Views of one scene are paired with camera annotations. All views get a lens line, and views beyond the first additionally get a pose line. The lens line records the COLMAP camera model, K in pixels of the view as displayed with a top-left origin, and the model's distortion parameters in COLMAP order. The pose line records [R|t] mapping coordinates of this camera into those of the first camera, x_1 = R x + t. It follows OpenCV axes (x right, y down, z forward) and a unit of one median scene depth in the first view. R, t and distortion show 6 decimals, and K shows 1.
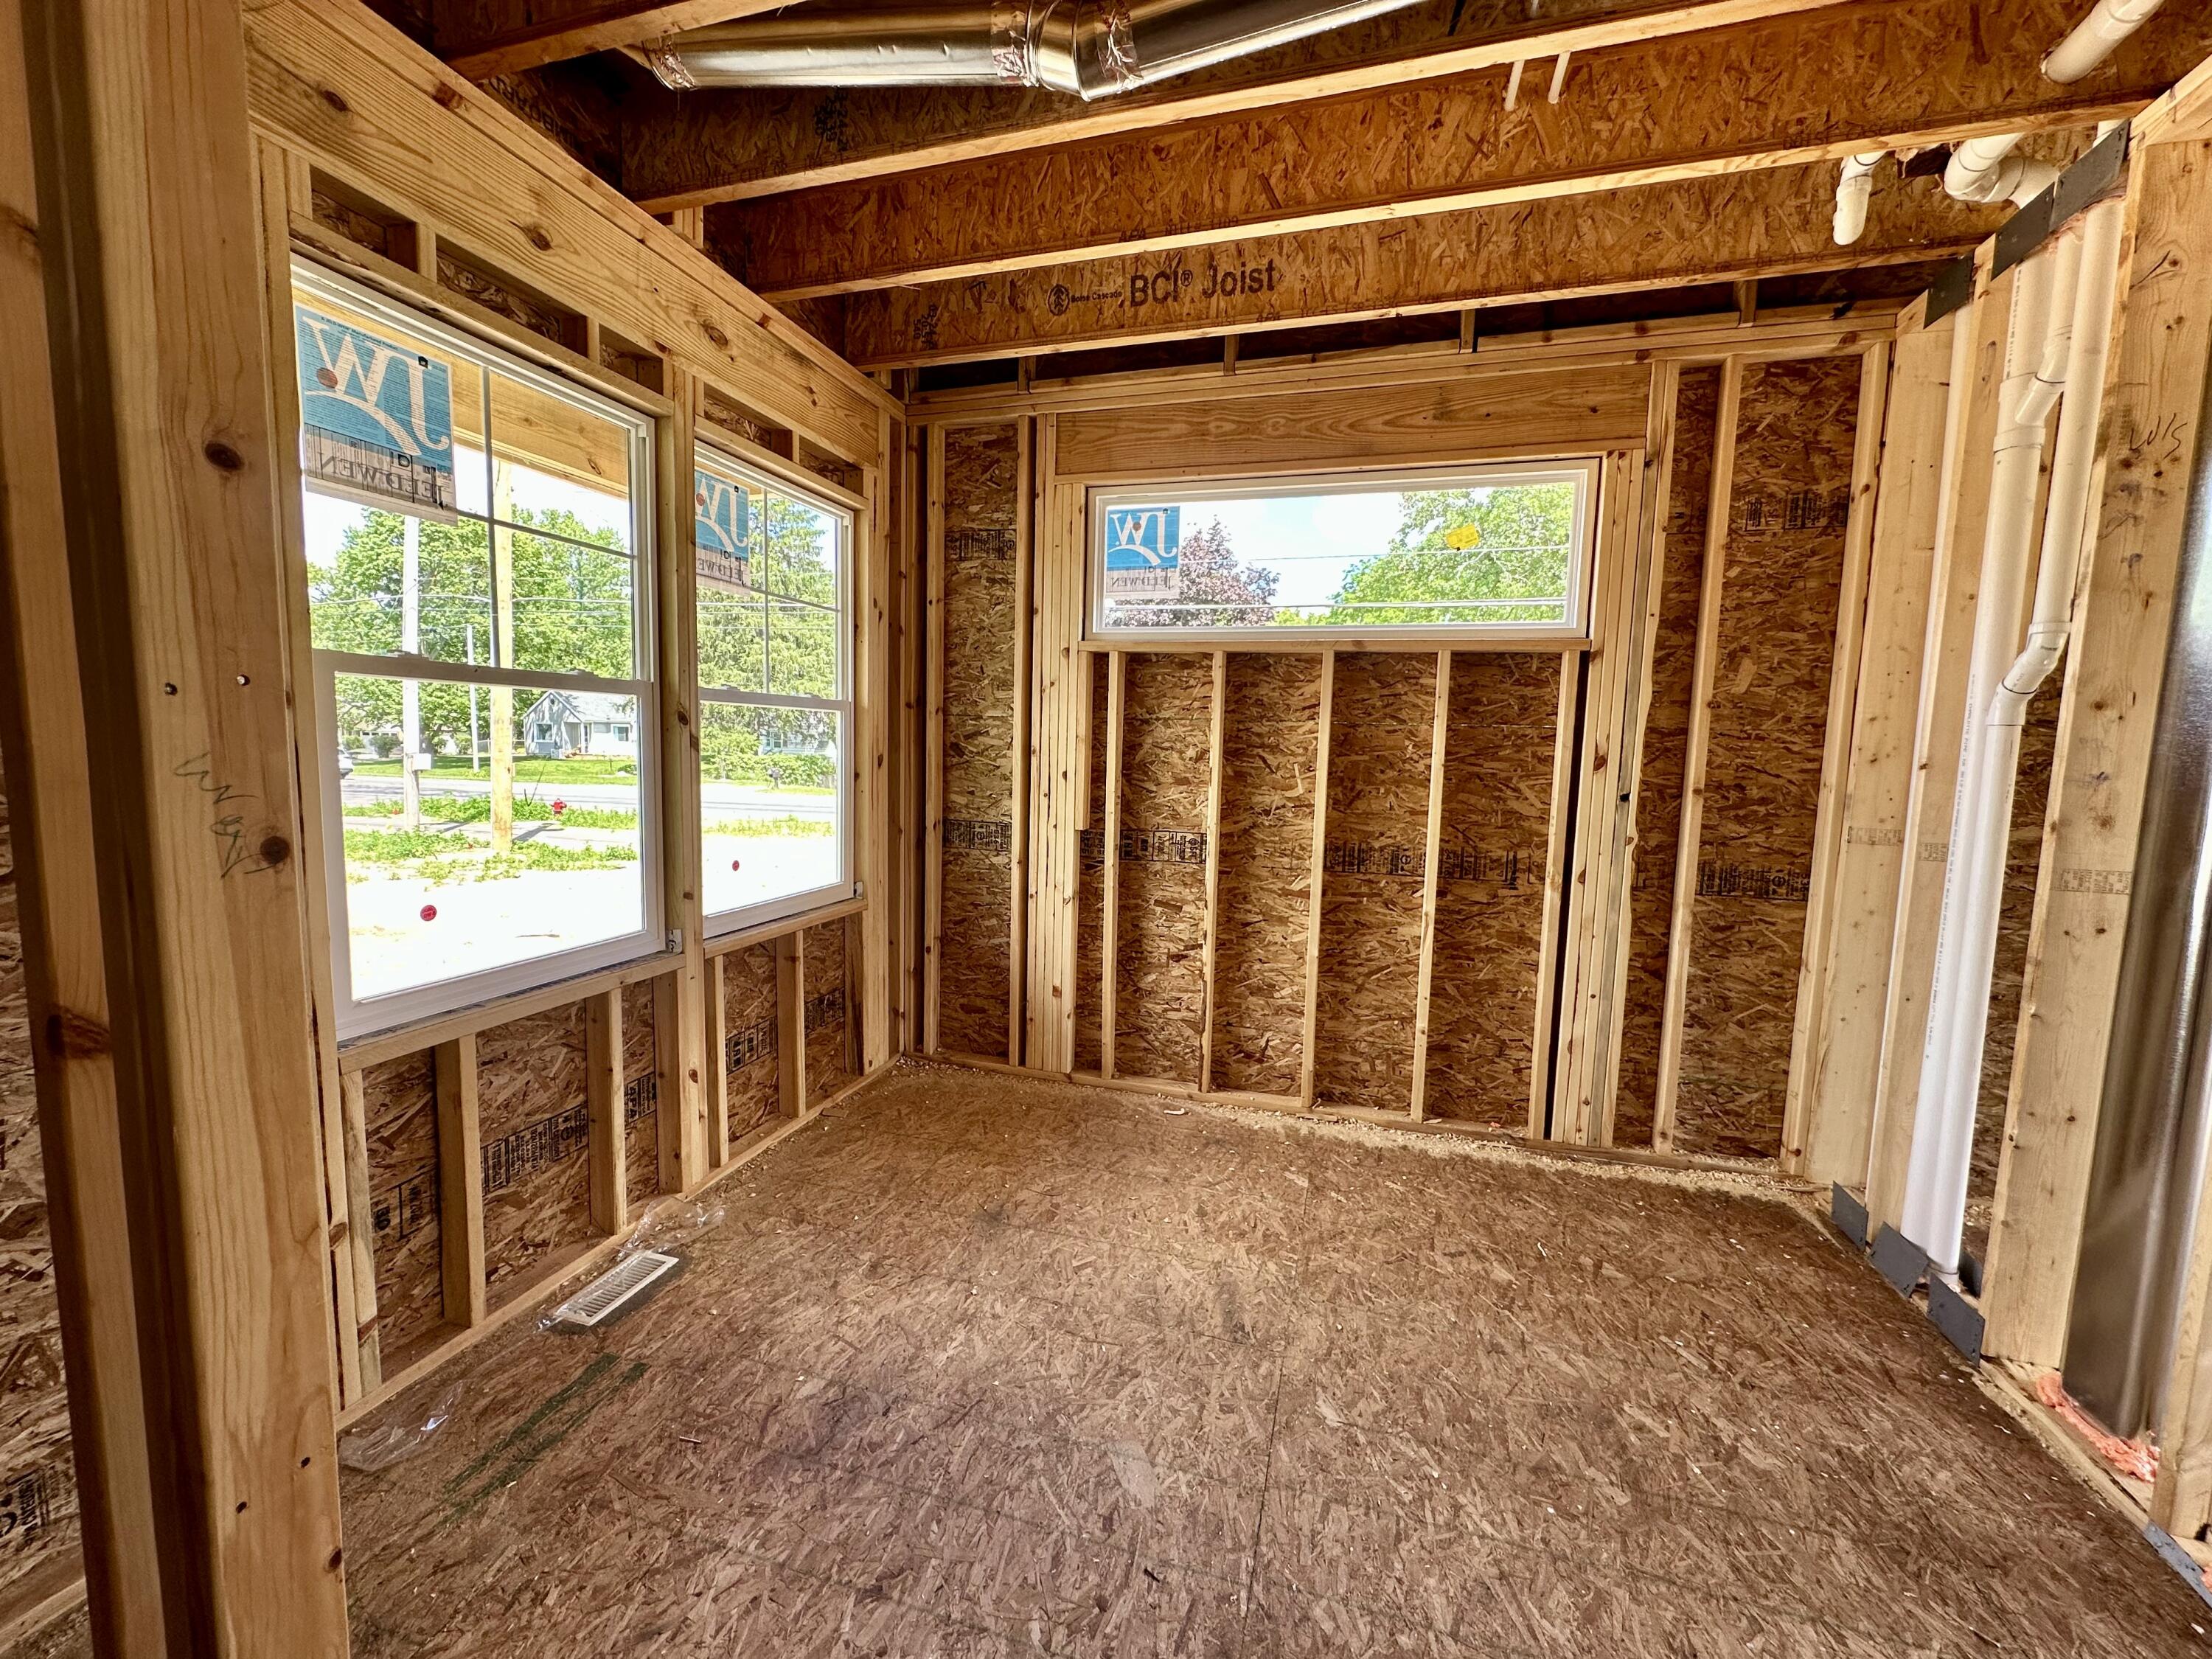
lens RADIAL K [[887.6, 0, 1106.0], [0, 887.6, 829.5], [0, 0, 1]] dist [-0.001093, 0.000524]
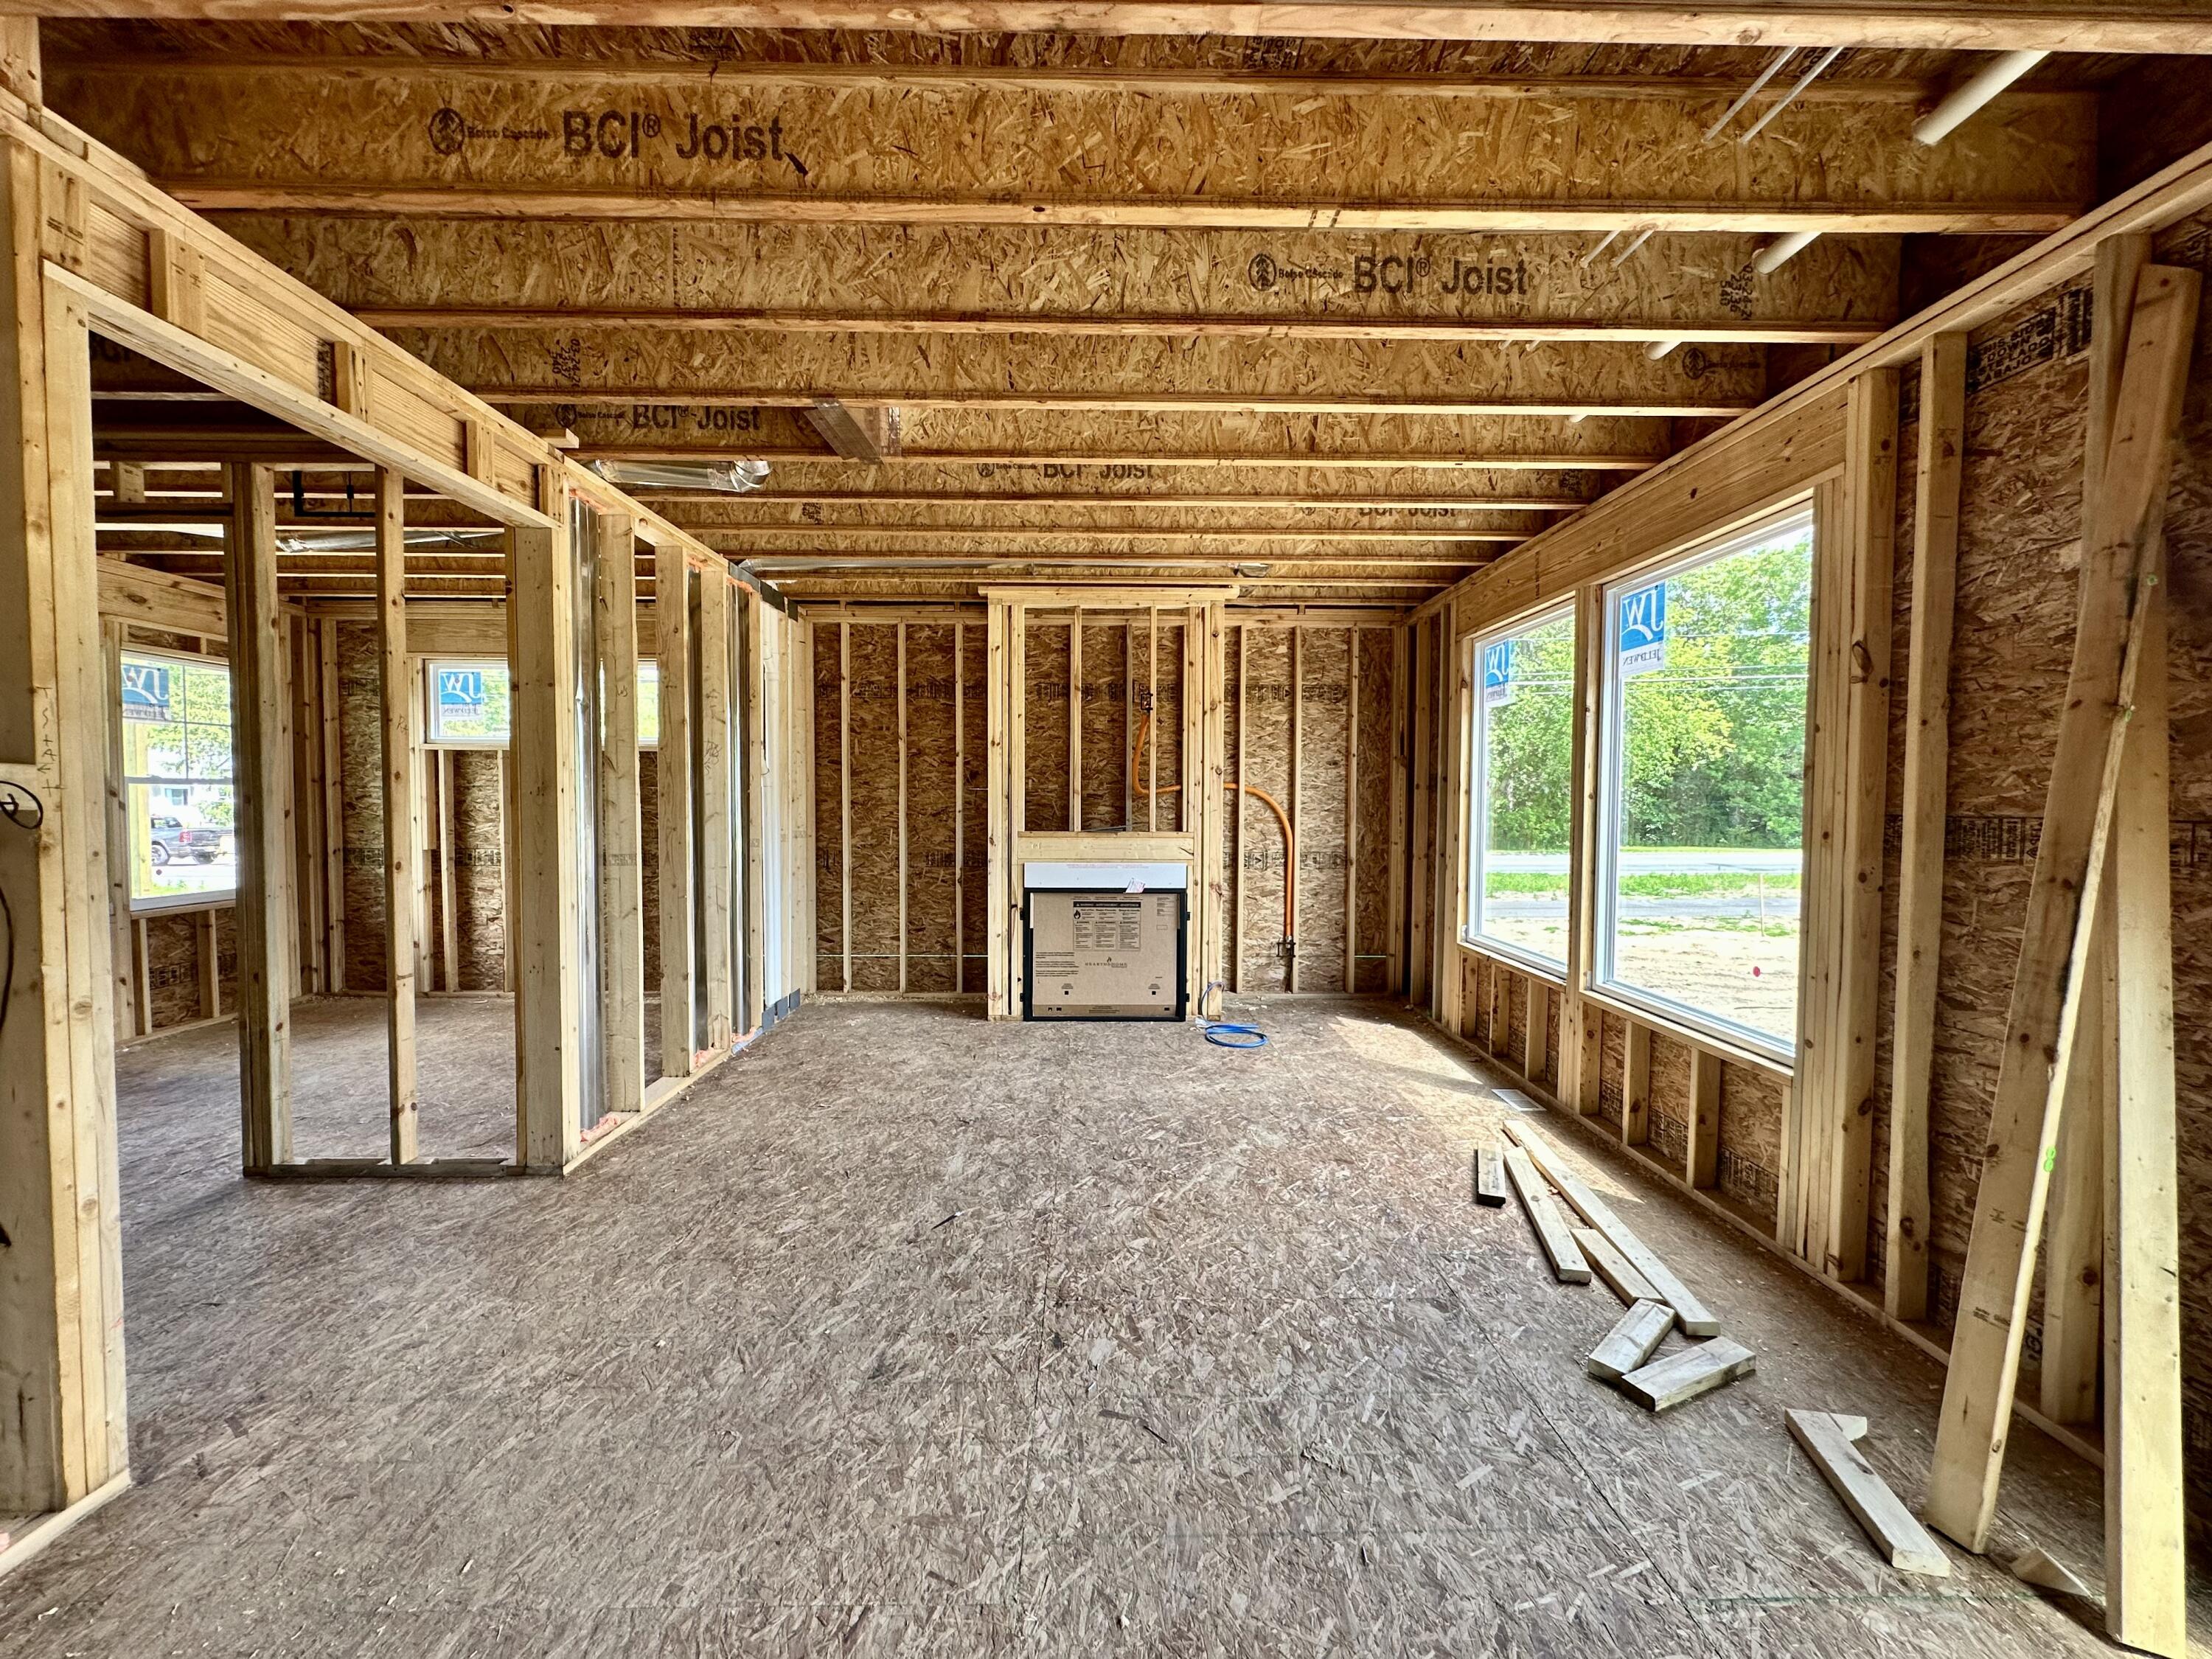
lens RADIAL K [[887.6, 0, 1106.0], [0, 887.6, 829.5], [0, 0, 1]] dist [-0.001093, 0.000524]
pose [[0.952462, -0.033623, 0.302796, 0.724157], [0.050760, 0.997513, -0.048905, 0.114719], [-0.300398, 0.061950, 0.951800, -1.082778]]
